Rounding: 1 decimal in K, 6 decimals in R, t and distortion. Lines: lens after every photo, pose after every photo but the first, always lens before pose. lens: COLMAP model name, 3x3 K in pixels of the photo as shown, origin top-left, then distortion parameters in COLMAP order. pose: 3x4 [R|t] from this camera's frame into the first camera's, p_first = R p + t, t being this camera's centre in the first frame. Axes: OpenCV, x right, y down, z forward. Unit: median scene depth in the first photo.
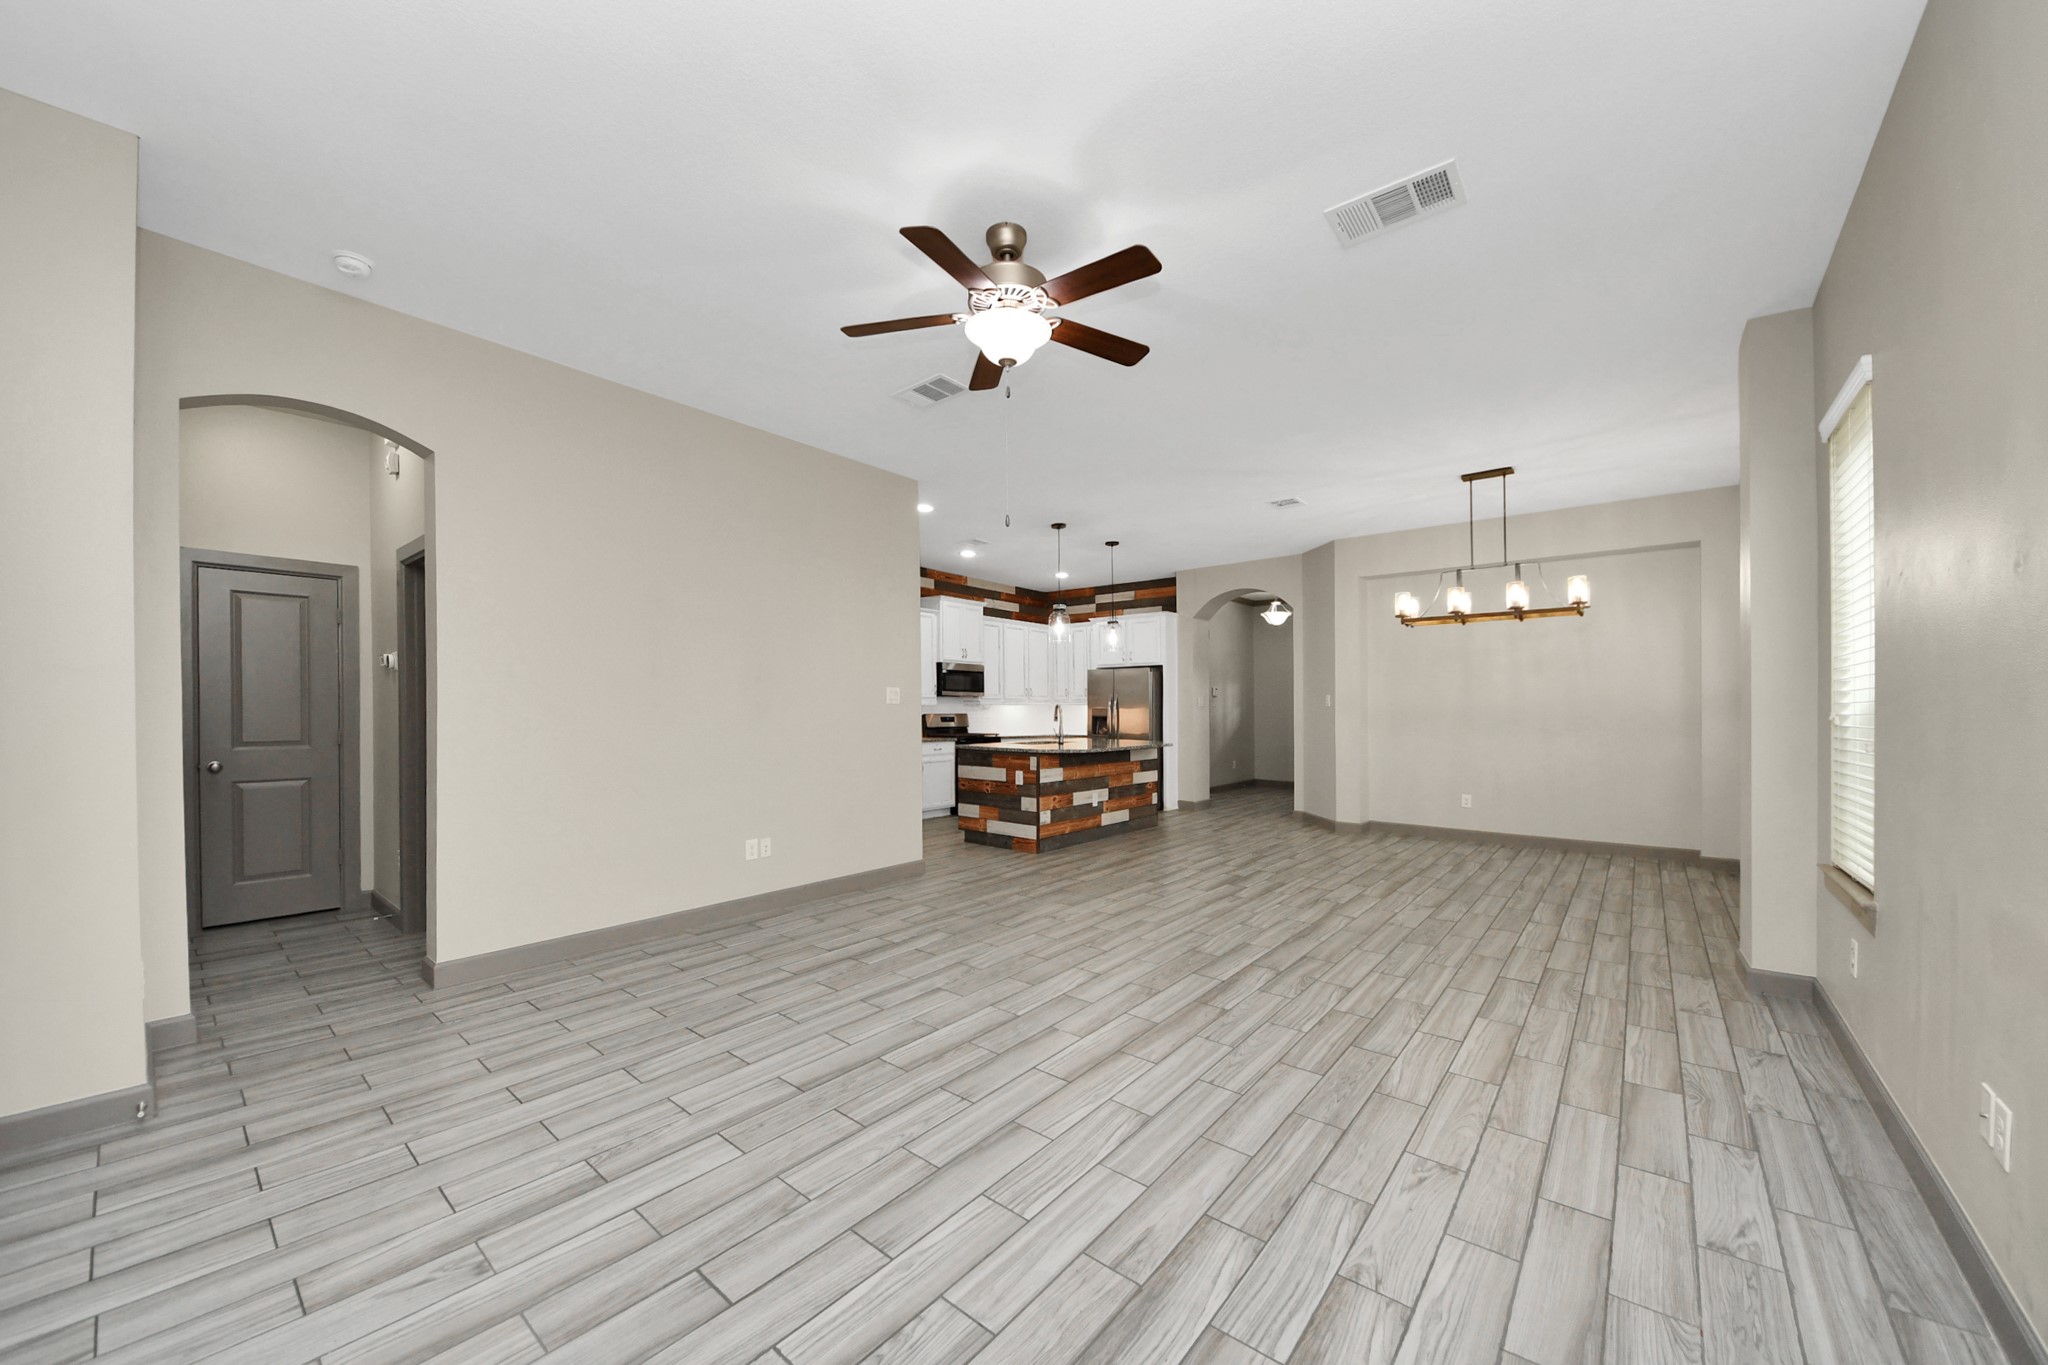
lens RADIAL K [[730.1, 0, 1009.9], [0, 730.1, 689.6], [0, 0, 1]] dist [0.036223, -0.023852]
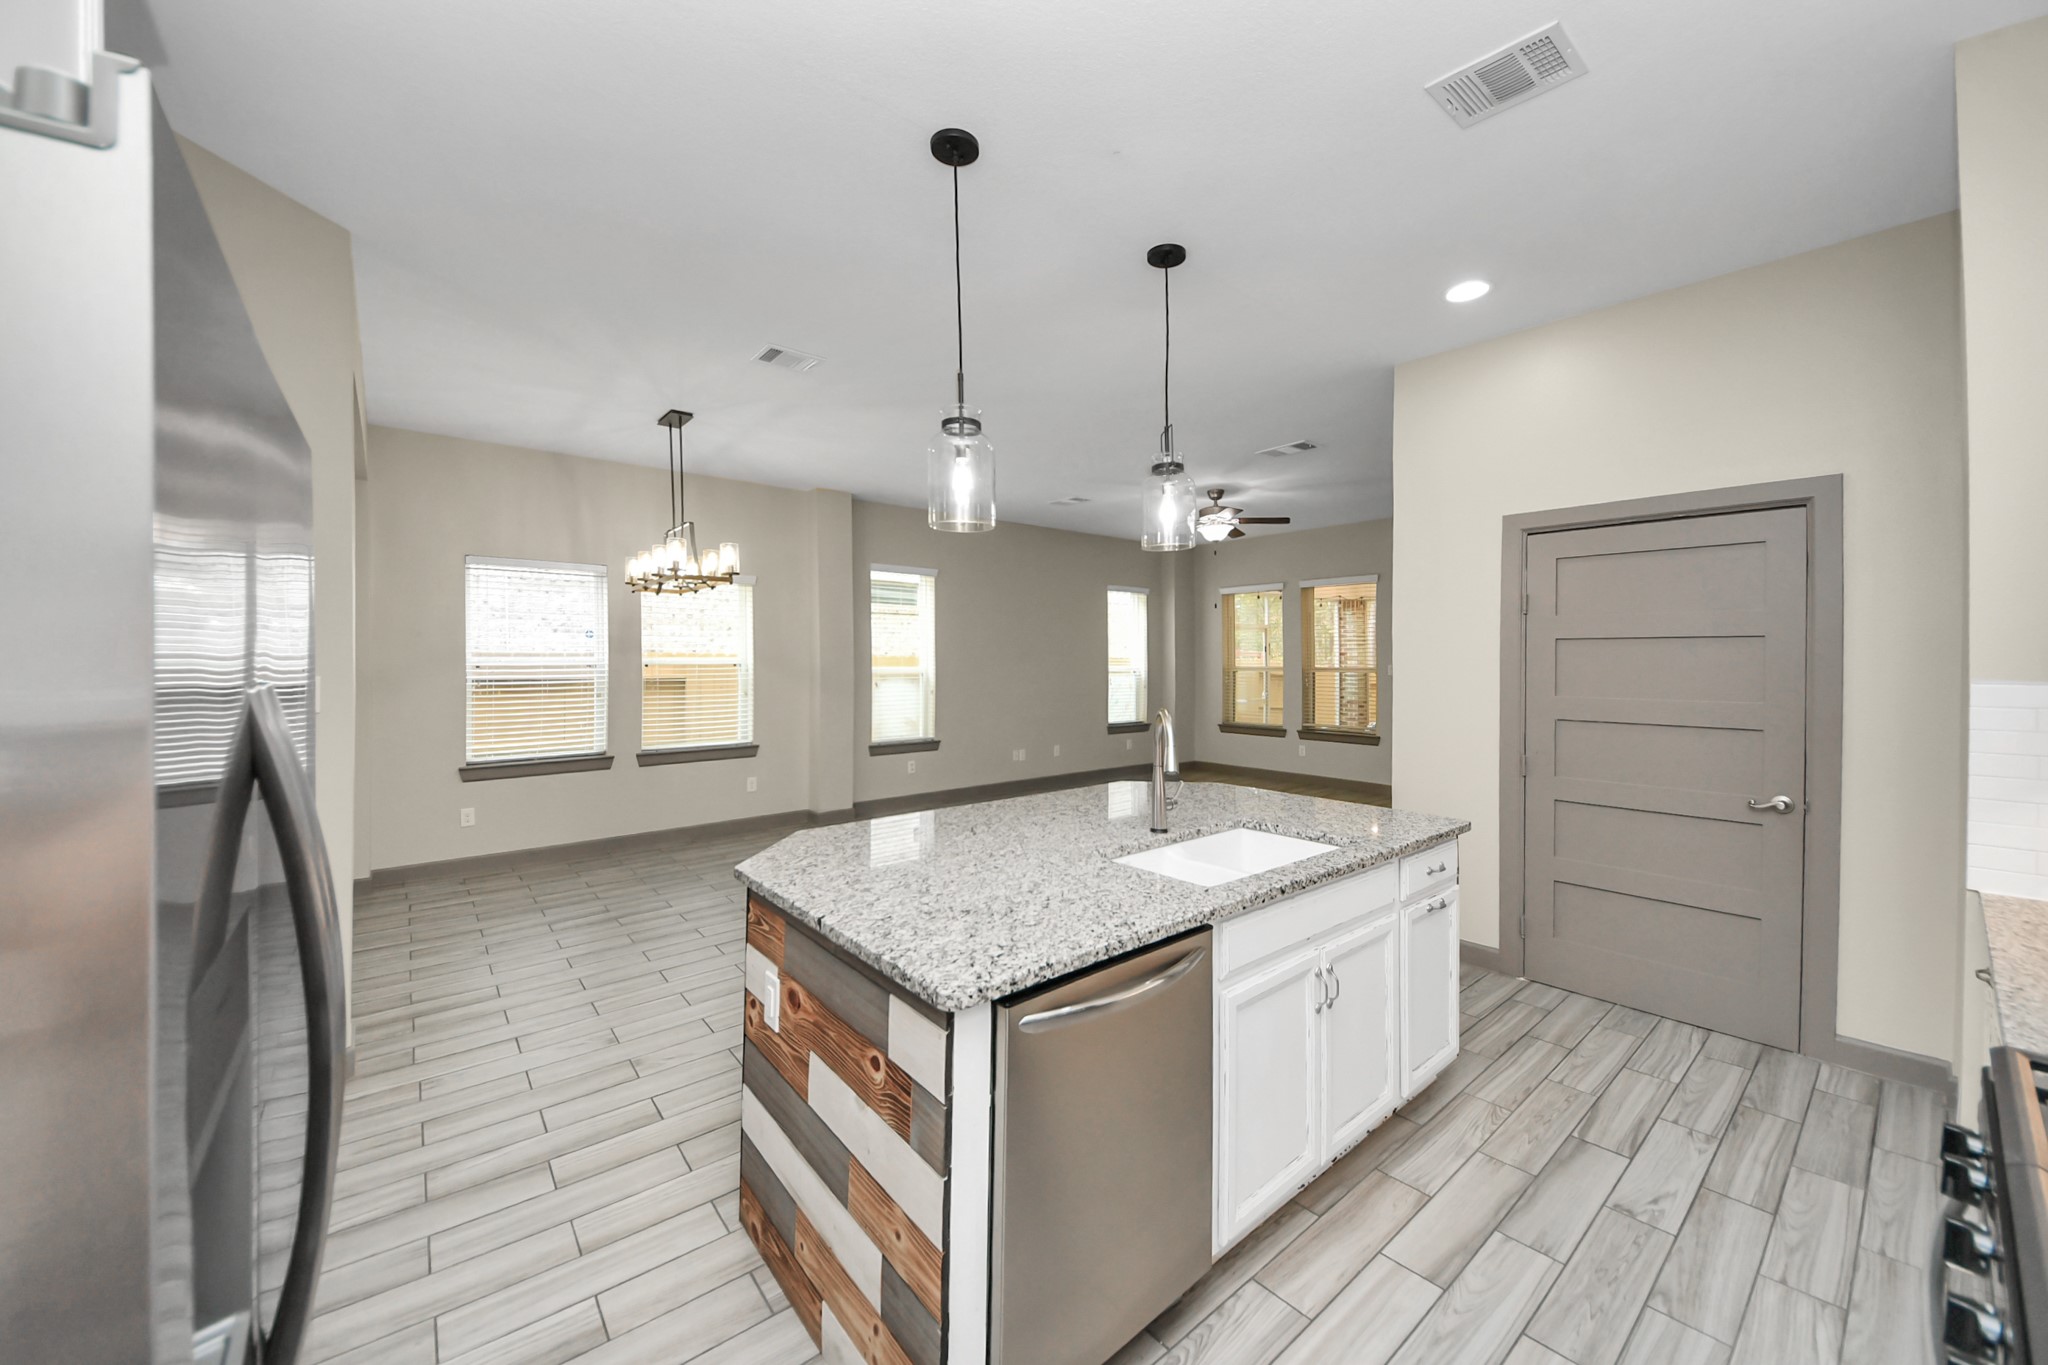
lens RADIAL K [[758.7, 0, 1030.5], [0, 758.7, 649.1], [0, 0, 1]] dist [0.024352, -0.029271]
pose [[-0.986296, 0.001130, 0.164984, 0.118476], [-0.004936, 0.999327, -0.036348, 0.008220], [-0.164914, -0.036664, -0.985626, 2.210317]]
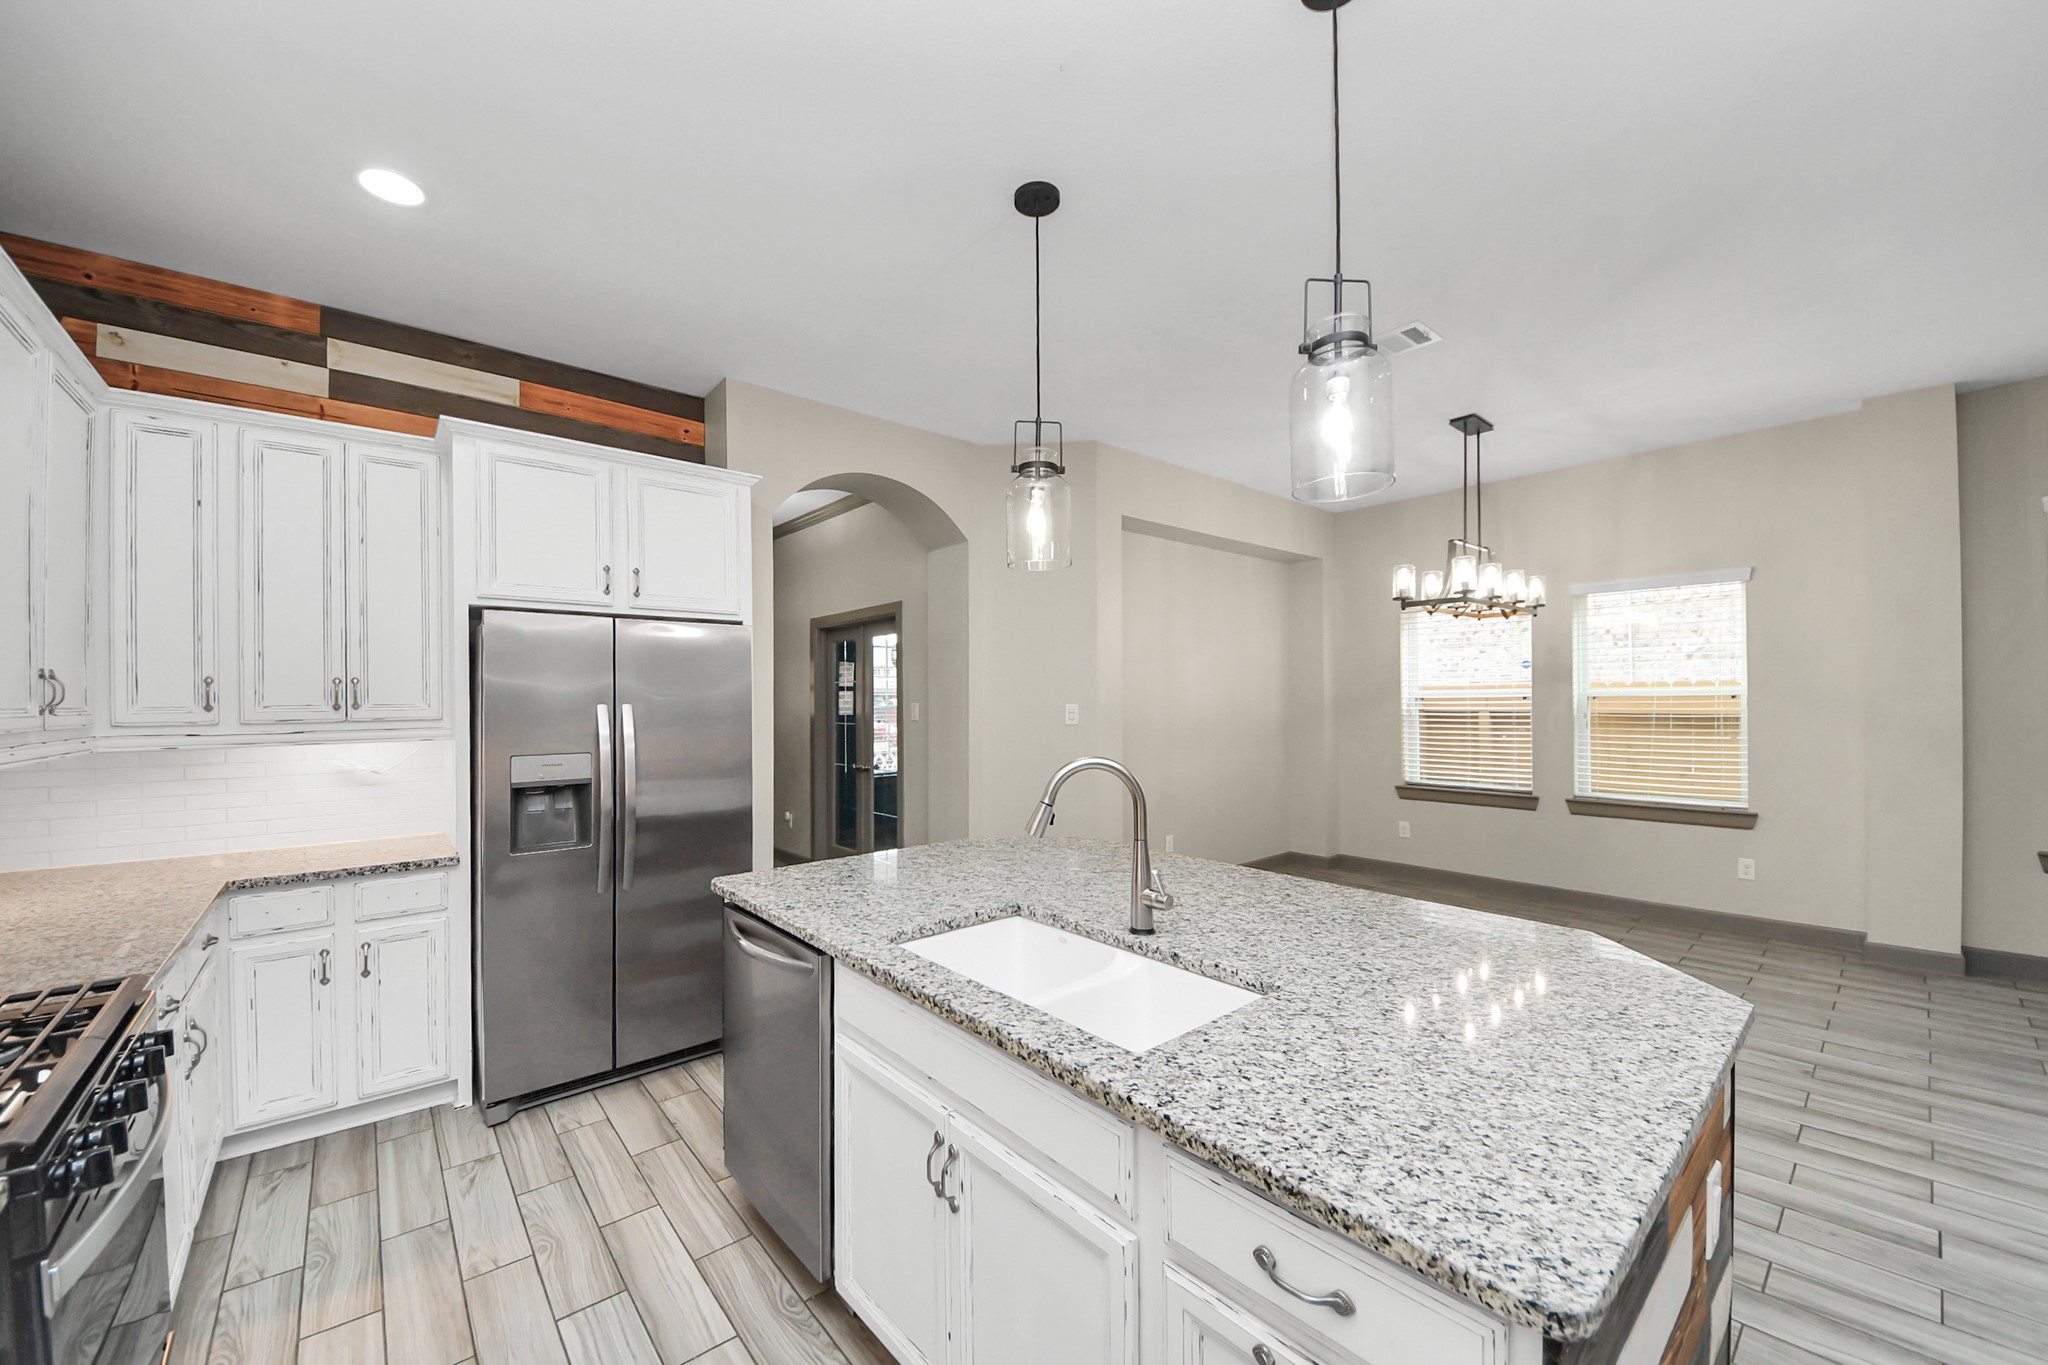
lens RADIAL K [[755.5, 0, 998.4], [0, 755.5, 703.6], [0, 0, 1]] dist [0.045985, -0.028835]
pose [[0.170691, -0.009788, 0.985276, -0.281392], [-0.012220, 0.999853, 0.012050, -0.002190], [-0.985249, -0.014097, 0.170546, 1.654996]]
